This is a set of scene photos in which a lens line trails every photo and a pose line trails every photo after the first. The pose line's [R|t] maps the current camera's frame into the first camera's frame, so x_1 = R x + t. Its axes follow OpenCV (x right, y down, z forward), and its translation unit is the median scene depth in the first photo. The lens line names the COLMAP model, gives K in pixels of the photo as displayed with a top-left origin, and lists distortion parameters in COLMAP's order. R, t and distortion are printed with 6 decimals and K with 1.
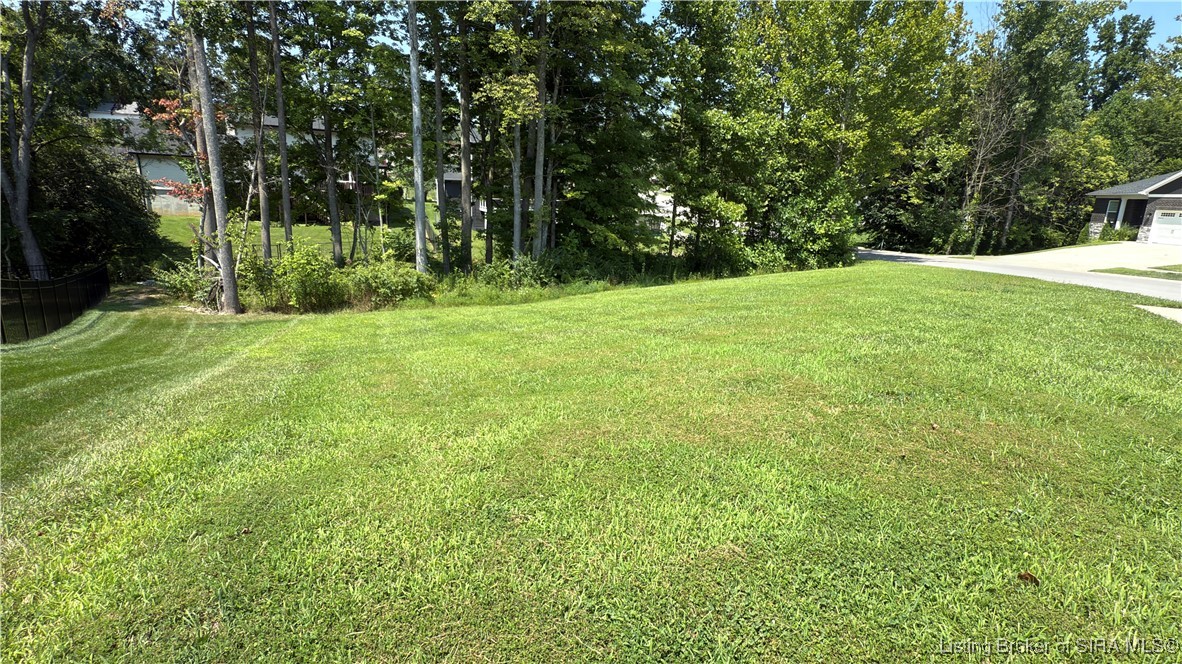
lens RADIAL K [[571.2, 0, 601.3], [0, 571.2, 328.9], [0, 0, 1]] dist [-0.012207, -0.000103]
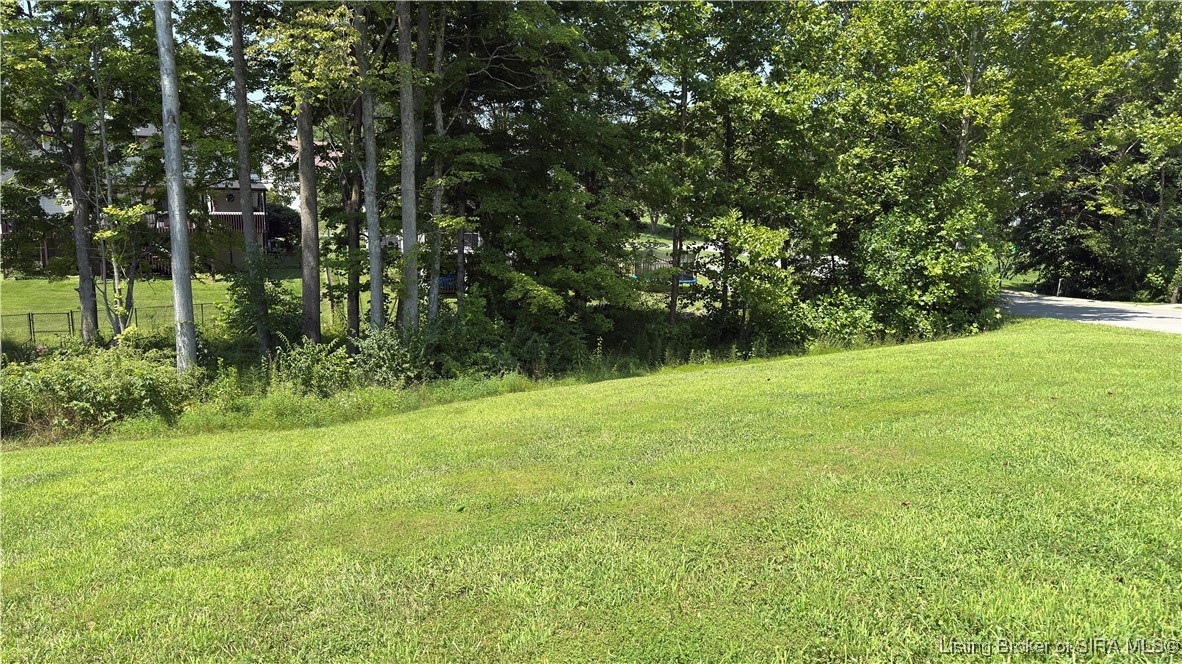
lens RADIAL K [[798.1, 0, 591.0], [0, 798.1, 332.0], [0, 0, 1]] dist [0.090339, -0.135787]
pose [[0.996307, -0.018773, -0.083780, 0.106452], [0.010613, 0.995248, -0.096797, -0.035248], [0.085199, 0.095550, 0.991772, 0.170126]]
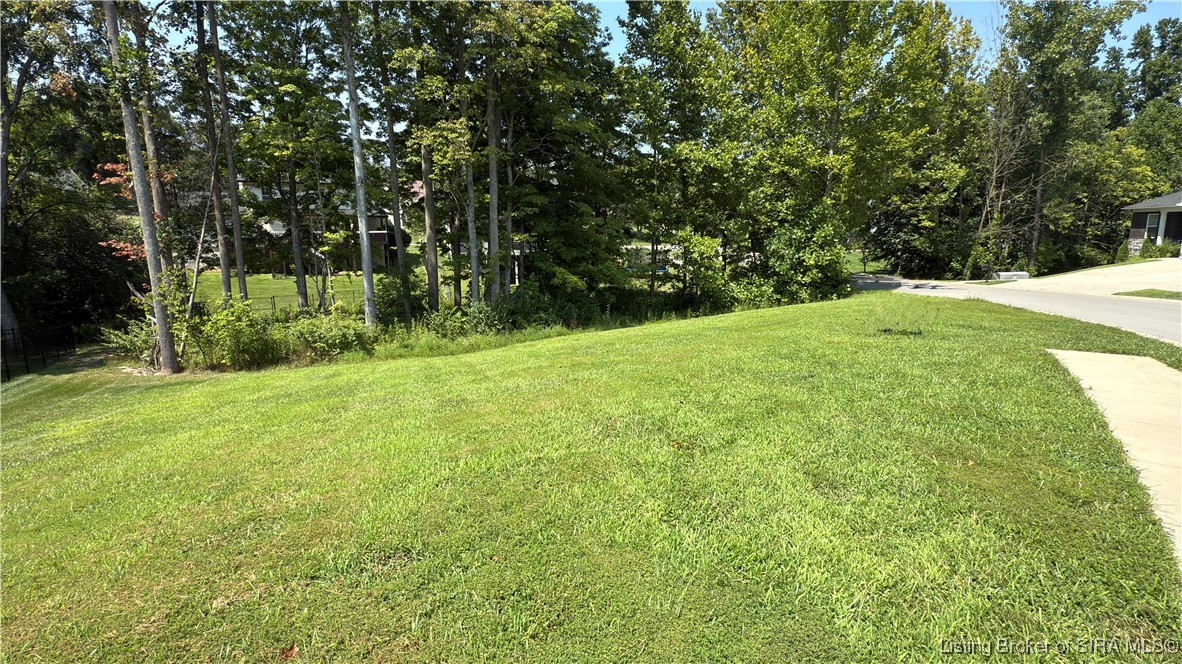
lens RADIAL K [[571.2, 0, 601.3], [0, 571.2, 328.9], [0, 0, 1]] dist [-0.012207, -0.000103]
pose [[0.996735, -0.032378, -0.073967, 0.106160], [0.027836, 0.997711, -0.061626, -0.013246], [0.075793, 0.059366, 0.995355, 0.043078]]
